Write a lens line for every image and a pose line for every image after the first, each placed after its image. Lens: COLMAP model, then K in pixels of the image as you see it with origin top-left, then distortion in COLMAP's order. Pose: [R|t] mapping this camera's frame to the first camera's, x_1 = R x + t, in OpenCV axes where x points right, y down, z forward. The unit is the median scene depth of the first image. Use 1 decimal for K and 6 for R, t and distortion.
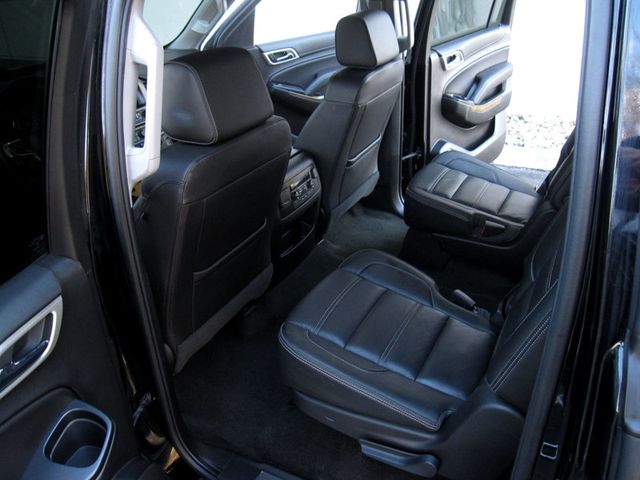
lens RADIAL K [[522.0, 0, 320.0], [0, 522.0, 240.0], [0, 0, 1]] dist [-0.069098, 0.046984]
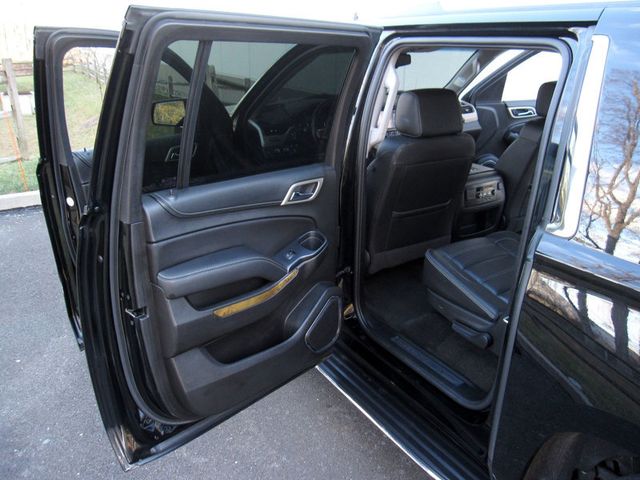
lens RADIAL K [[522.0, 0, 320.0], [0, 522.0, 240.0], [0, 0, 1]] dist [-0.069098, 0.046984]
pose [[0.845952, 0.229739, -0.481233, 0.426781], [-0.280800, 0.959101, -0.035743, 0.297708], [0.453339, 0.165367, 0.875864, -0.638897]]
